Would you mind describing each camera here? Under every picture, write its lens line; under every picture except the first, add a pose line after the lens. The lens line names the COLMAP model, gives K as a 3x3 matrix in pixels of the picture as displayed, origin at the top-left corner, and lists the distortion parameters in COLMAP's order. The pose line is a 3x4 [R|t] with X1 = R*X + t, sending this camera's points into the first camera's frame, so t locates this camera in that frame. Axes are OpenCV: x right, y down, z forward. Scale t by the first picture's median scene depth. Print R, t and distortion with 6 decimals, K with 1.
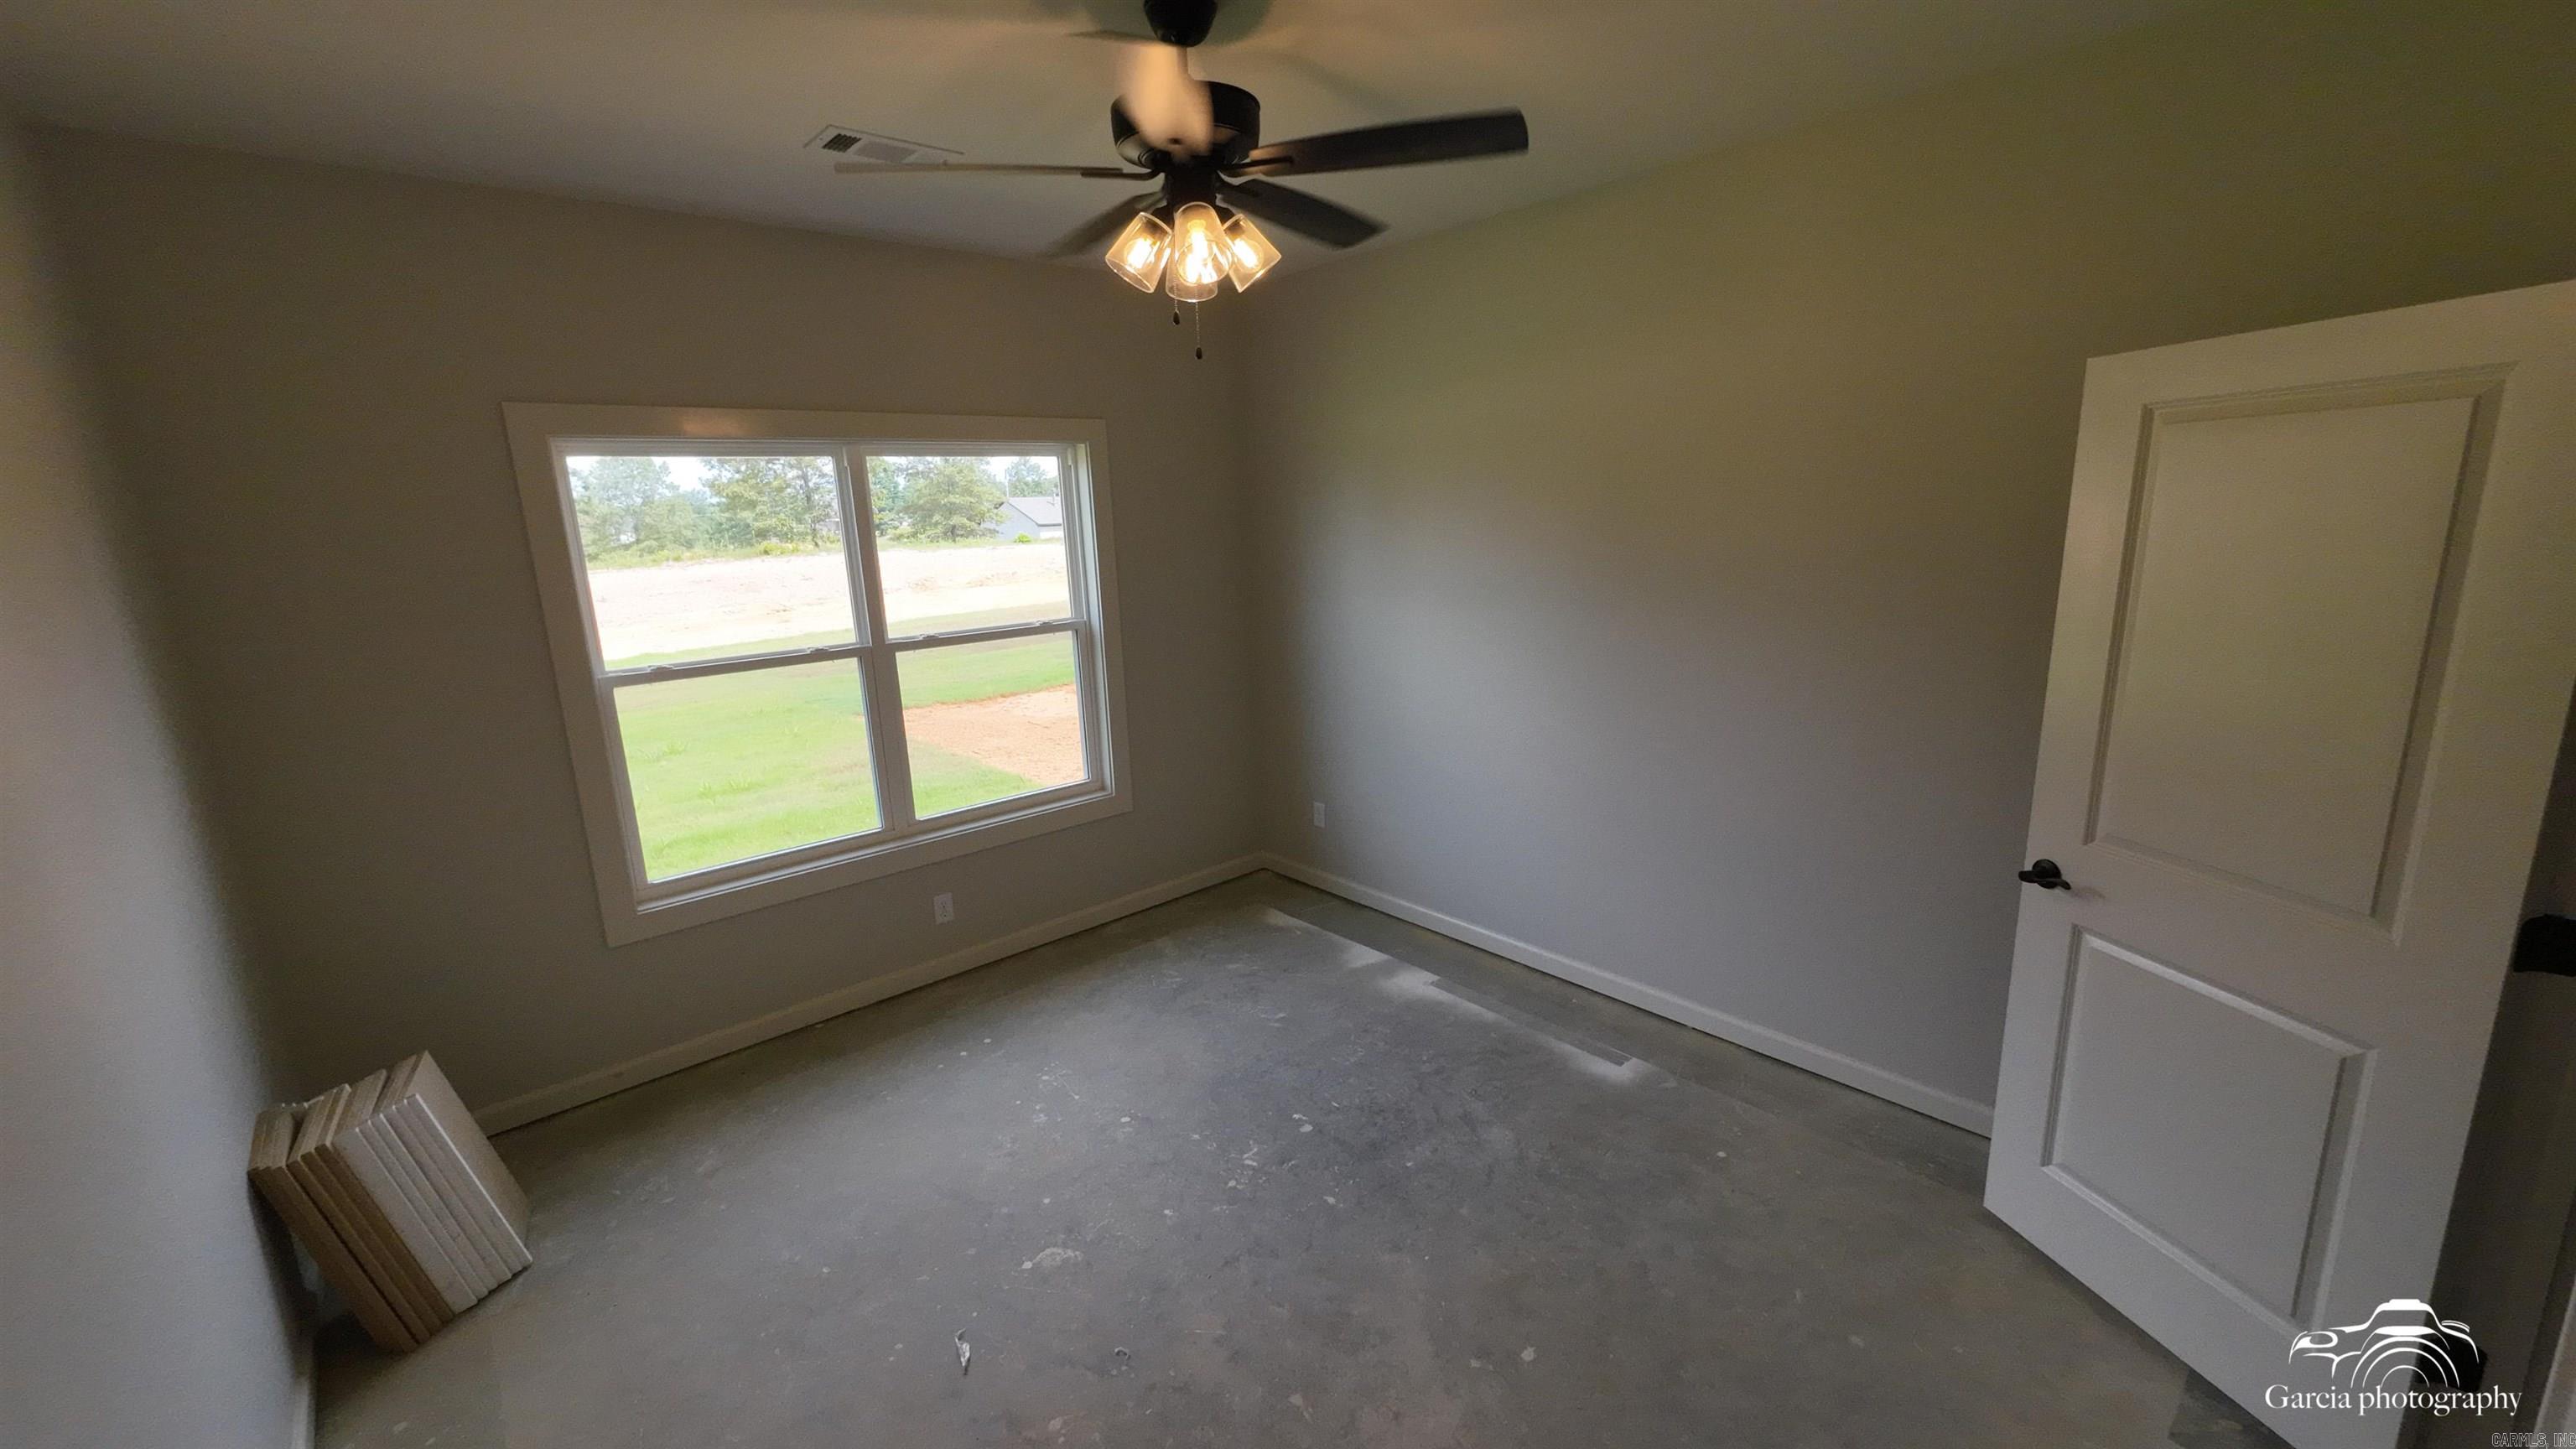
lens RADIAL K [[1011.0, 0, 1292.6], [0, 1011.0, 728.3], [0, 0, 1]] dist [0.002576, 0.000089]
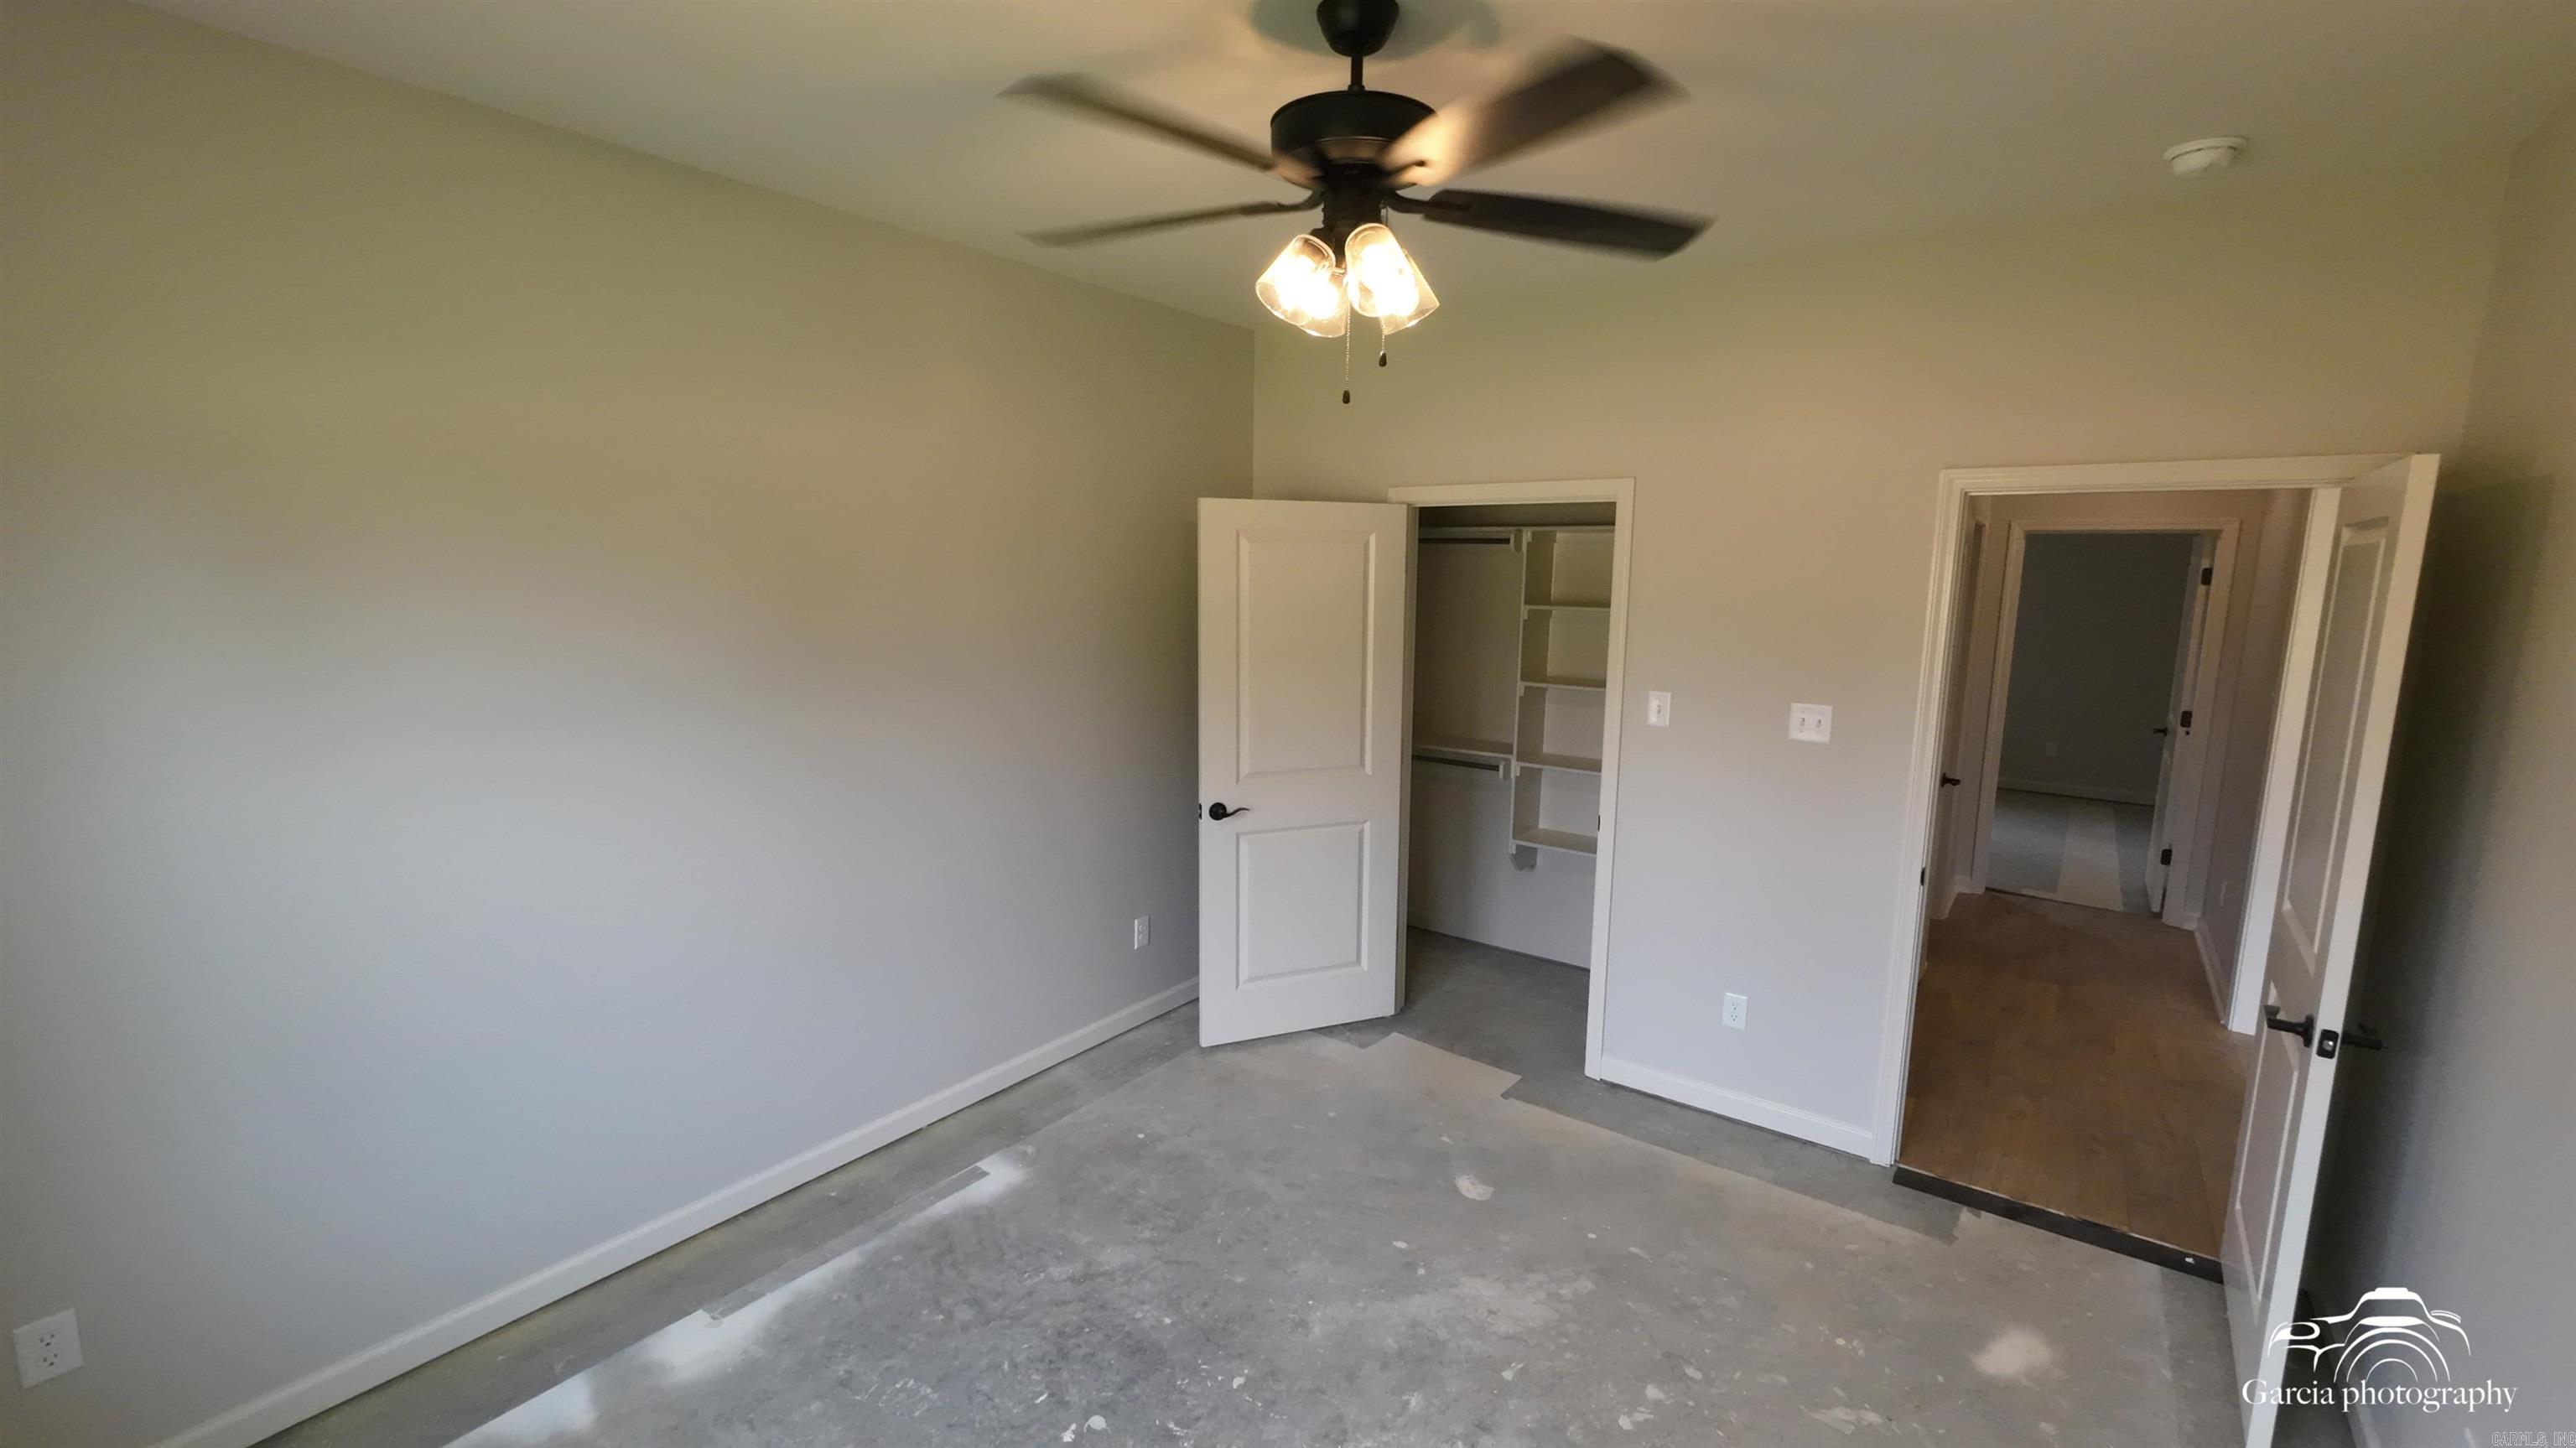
lens RADIAL K [[1076.9, 0, 1289.7], [0, 1076.9, 728.0], [0, 0, 1]] dist [0.012128, -0.000036]
pose [[-0.206540, -0.113476, 0.971836, -0.691334], [0.204927, 0.966206, 0.156371, -0.170616], [-0.956737, 0.231452, -0.176306, 0.869333]]
